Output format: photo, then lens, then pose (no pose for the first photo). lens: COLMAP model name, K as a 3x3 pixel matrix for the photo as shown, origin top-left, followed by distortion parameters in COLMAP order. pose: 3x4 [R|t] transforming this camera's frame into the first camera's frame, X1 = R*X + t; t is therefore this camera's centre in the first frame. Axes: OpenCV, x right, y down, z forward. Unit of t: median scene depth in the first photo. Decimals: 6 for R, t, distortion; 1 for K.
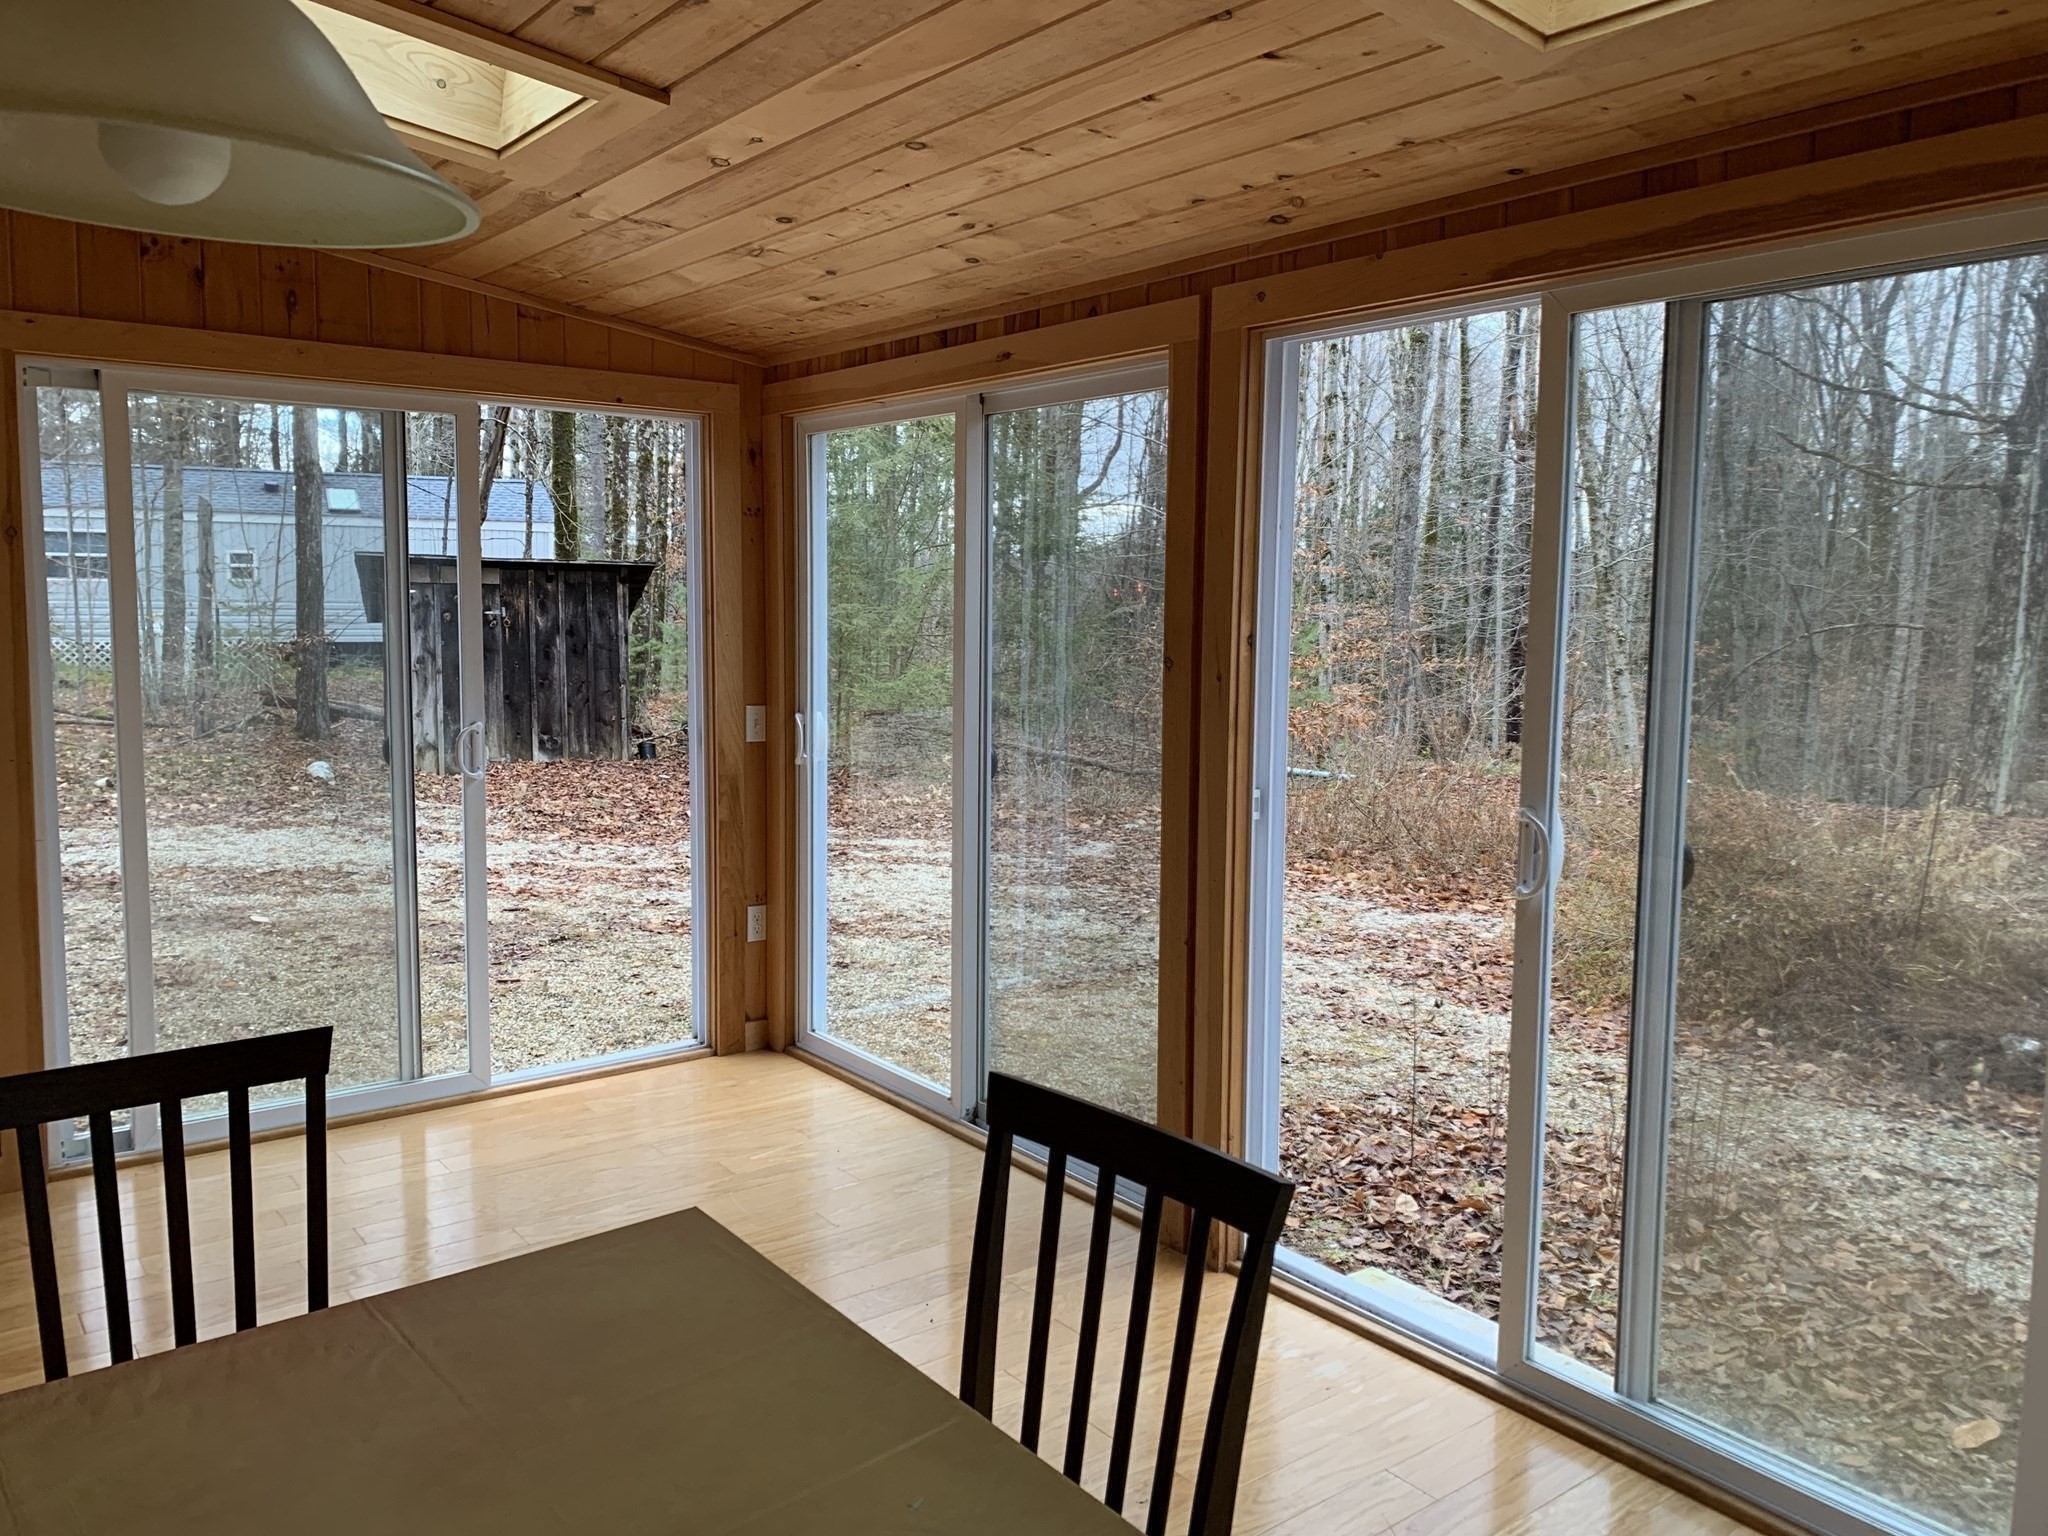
lens RADIAL K [[1555.1, 0, 1025.7], [0, 1555.1, 765.2], [0, 0, 1]] dist [0.042853, -0.063810]
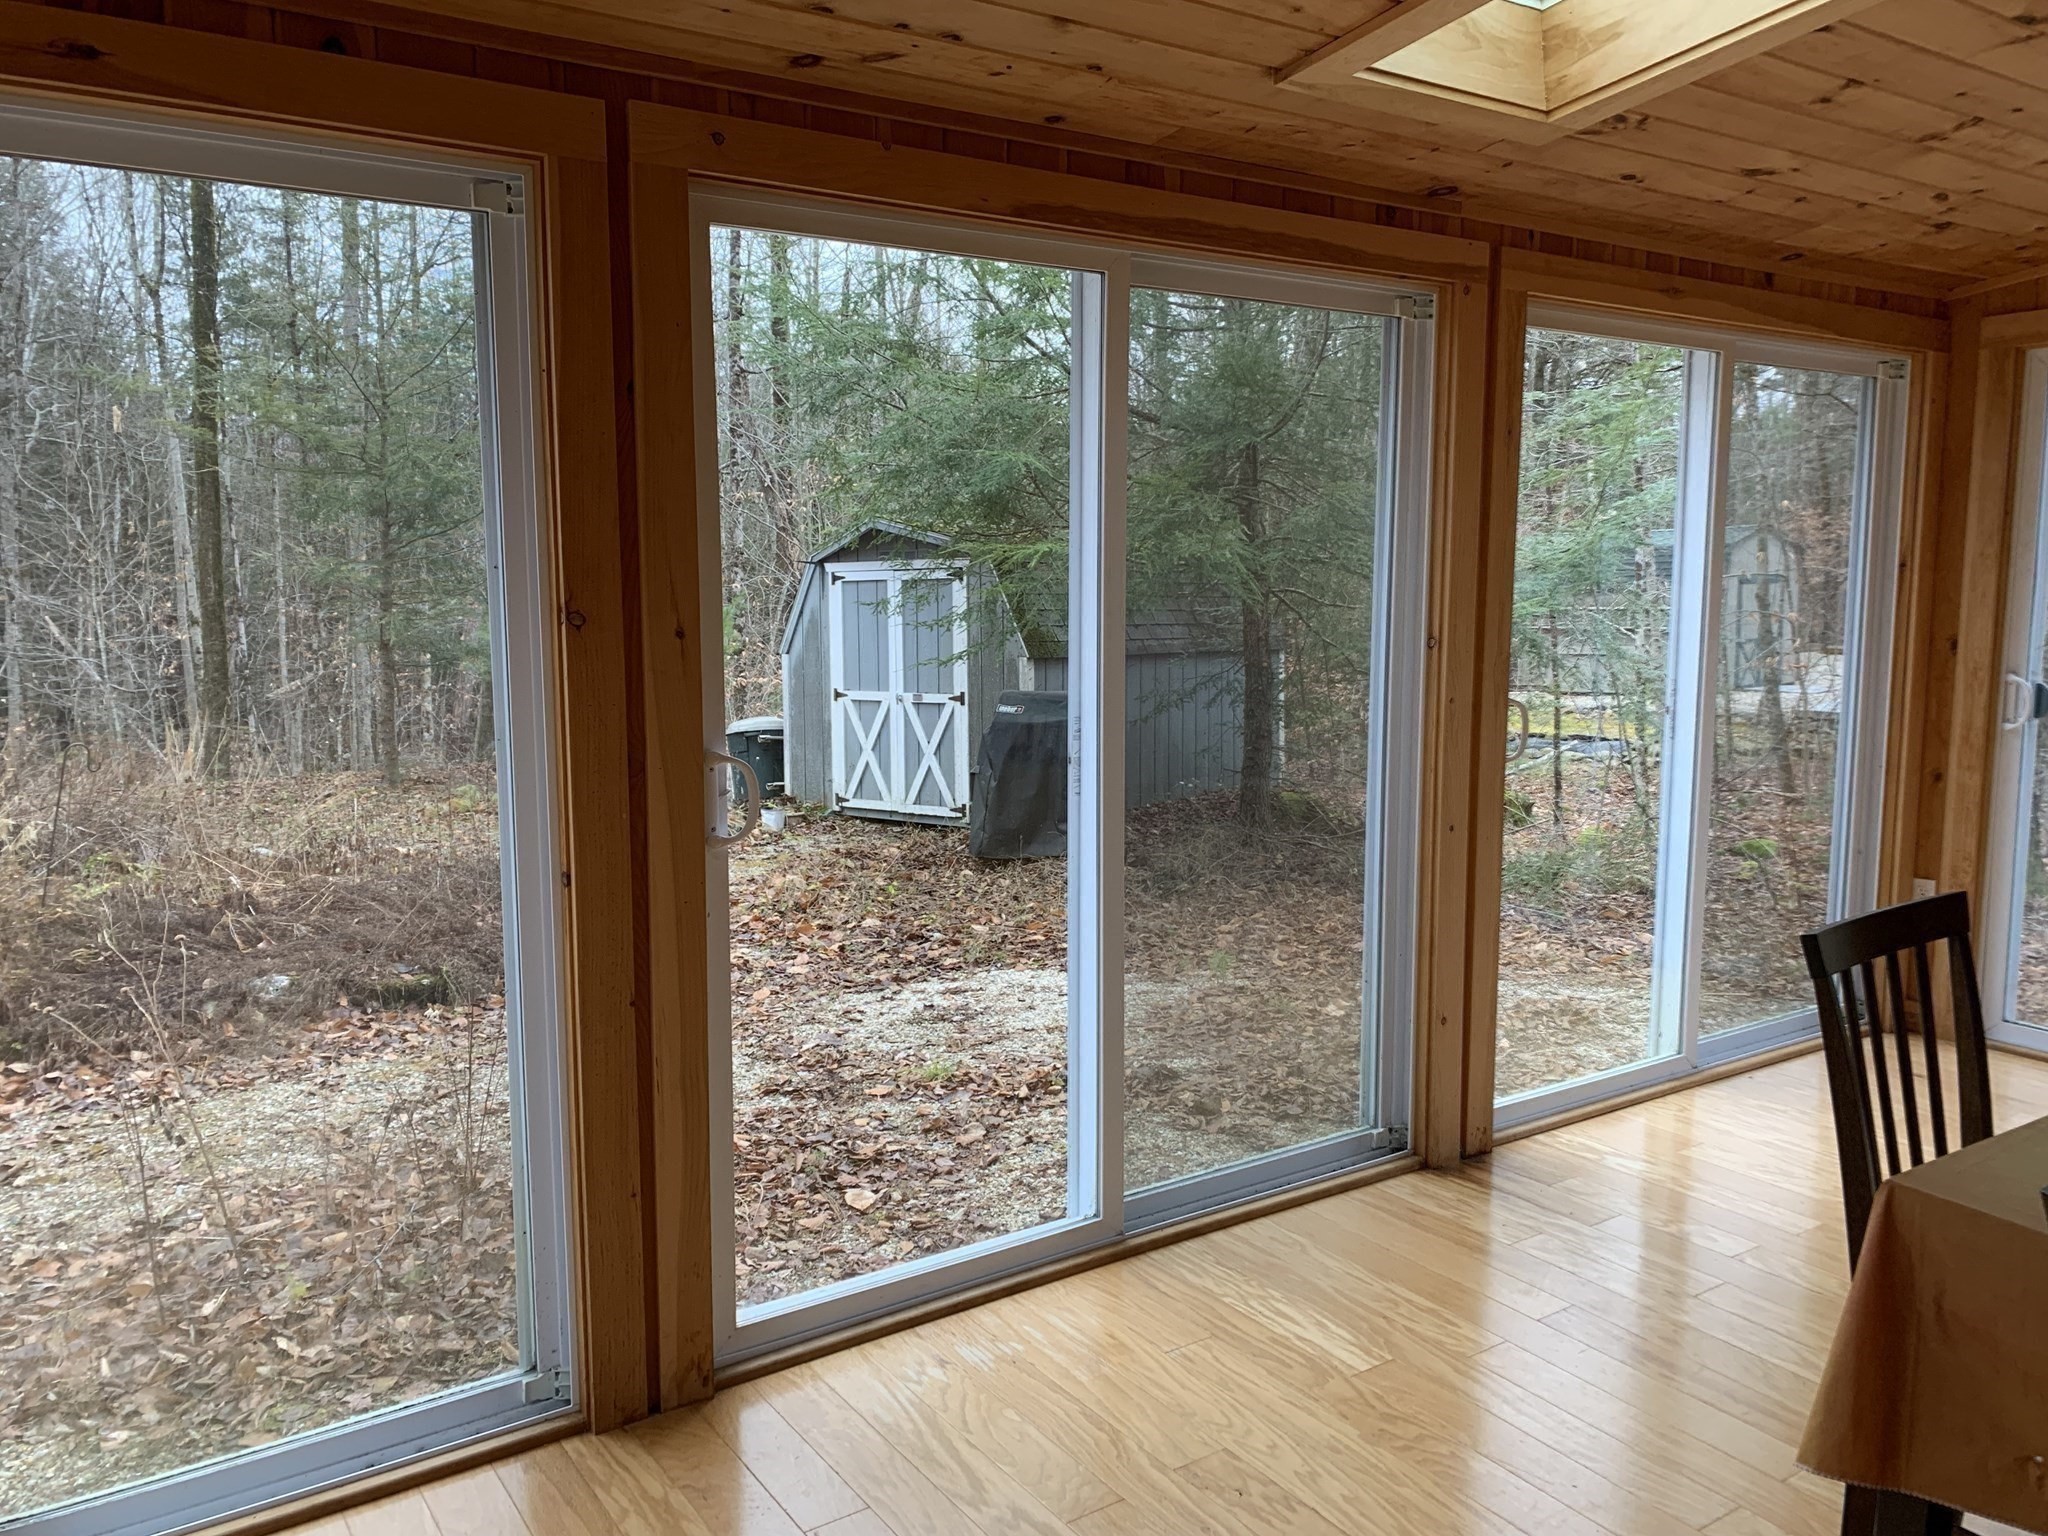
lens RADIAL K [[1553.8, 0, 1015.8], [0, 1553.8, 749.1], [0, 0, 1]] dist [0.058729, -0.064754]
pose [[0.058967, -0.127632, 0.990067, -0.405514], [0.115957, 0.985955, 0.120195, -0.048292], [-0.991502, 0.107718, 0.072939, 0.514460]]
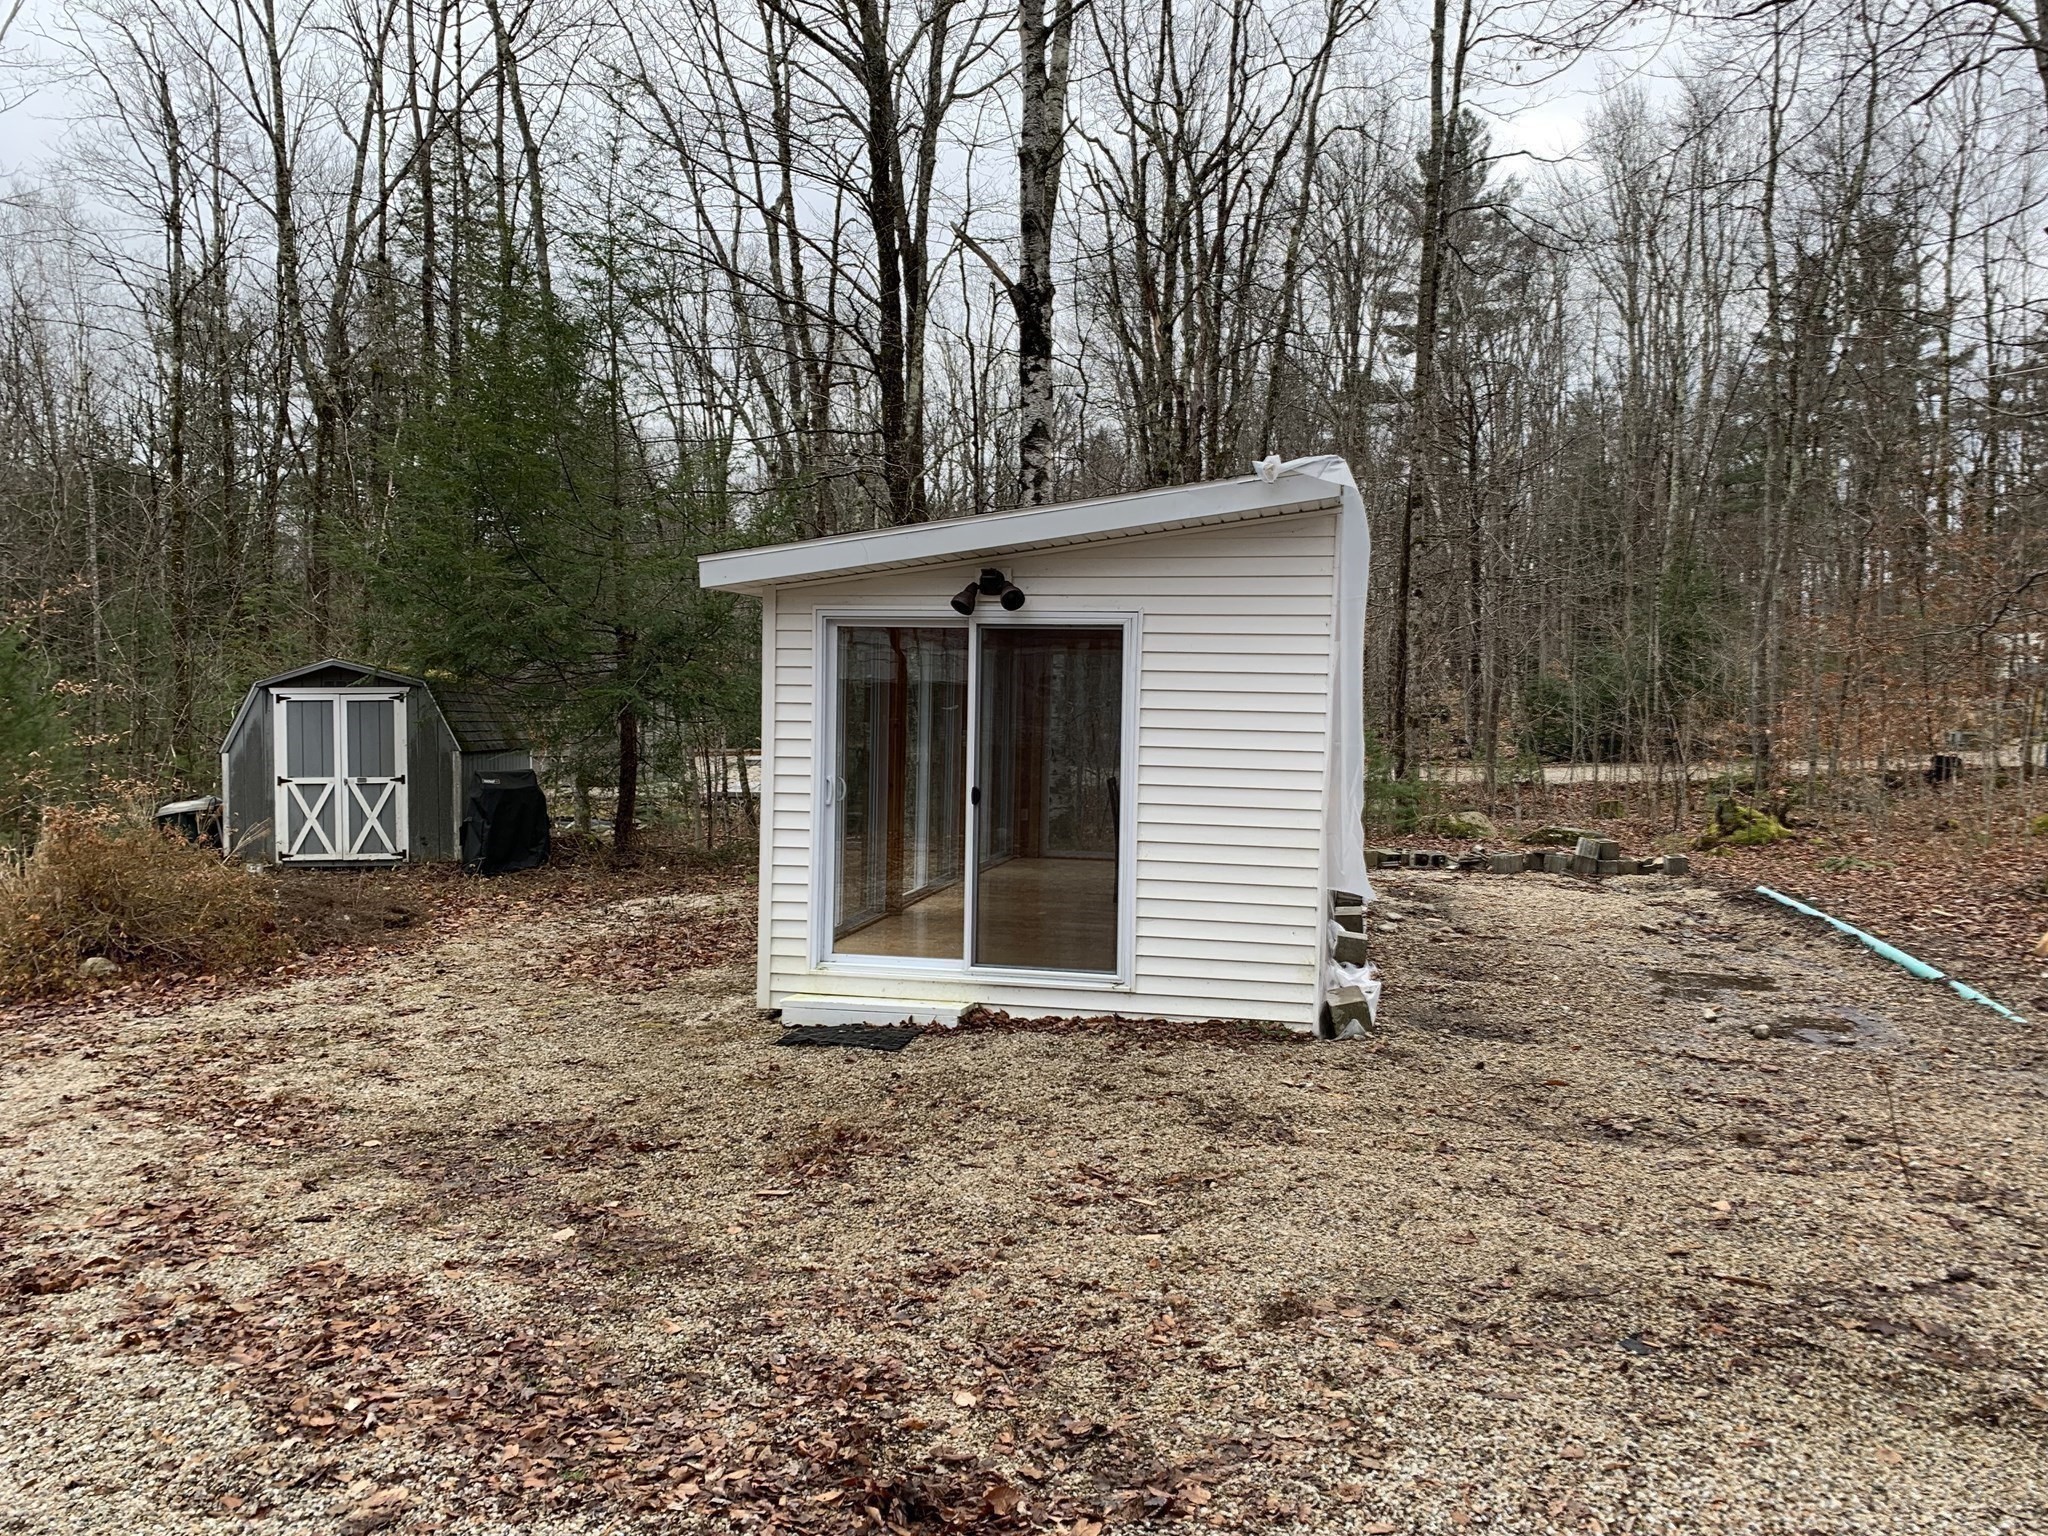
lens RADIAL K [[1553.8, 0, 1015.8], [0, 1553.8, 749.1], [0, 0, 1]] dist [0.058729, -0.064754]
pose [[-0.638237, -0.068221, 0.766811, -1.631403], [0.059601, 0.988697, 0.137569, -0.312135], [-0.767529, 0.133505, -0.626957, 1.836761]]
